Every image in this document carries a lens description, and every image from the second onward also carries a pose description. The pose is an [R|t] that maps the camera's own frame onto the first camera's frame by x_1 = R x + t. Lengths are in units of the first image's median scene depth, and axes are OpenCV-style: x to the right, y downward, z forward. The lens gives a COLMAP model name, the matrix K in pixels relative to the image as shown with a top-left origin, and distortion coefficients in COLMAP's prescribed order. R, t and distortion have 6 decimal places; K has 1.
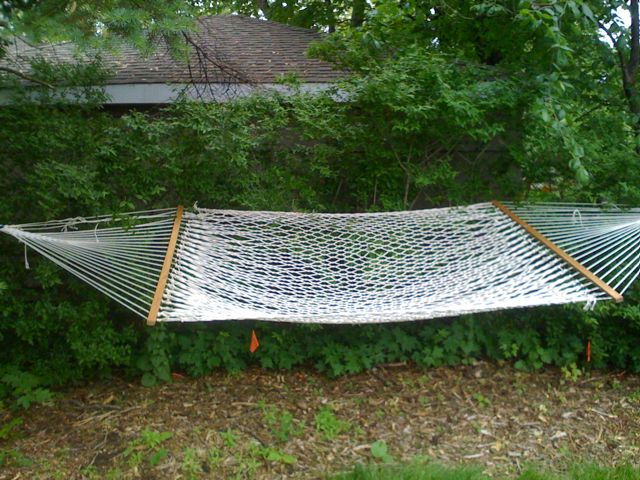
lens RADIAL K [[712.2, 0, 320.0], [0, 712.2, 240.0], [0, 0, 1]] dist [-0.007771, -0.019849]
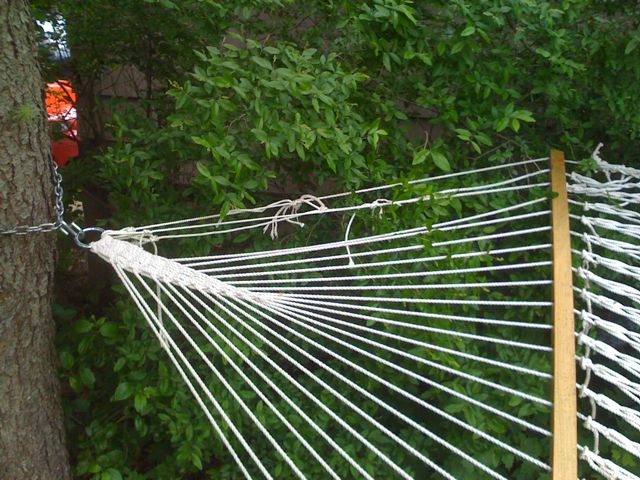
lens RADIAL K [[712.2, 0, 320.0], [0, 712.2, 240.0], [0, 0, 1]] dist [-0.007771, -0.019849]
pose [[0.932920, 0.123716, -0.338164, -0.191589], [-0.046500, 0.972653, 0.227559, -0.091117], [0.357069, -0.196570, 0.913160, 0.617285]]
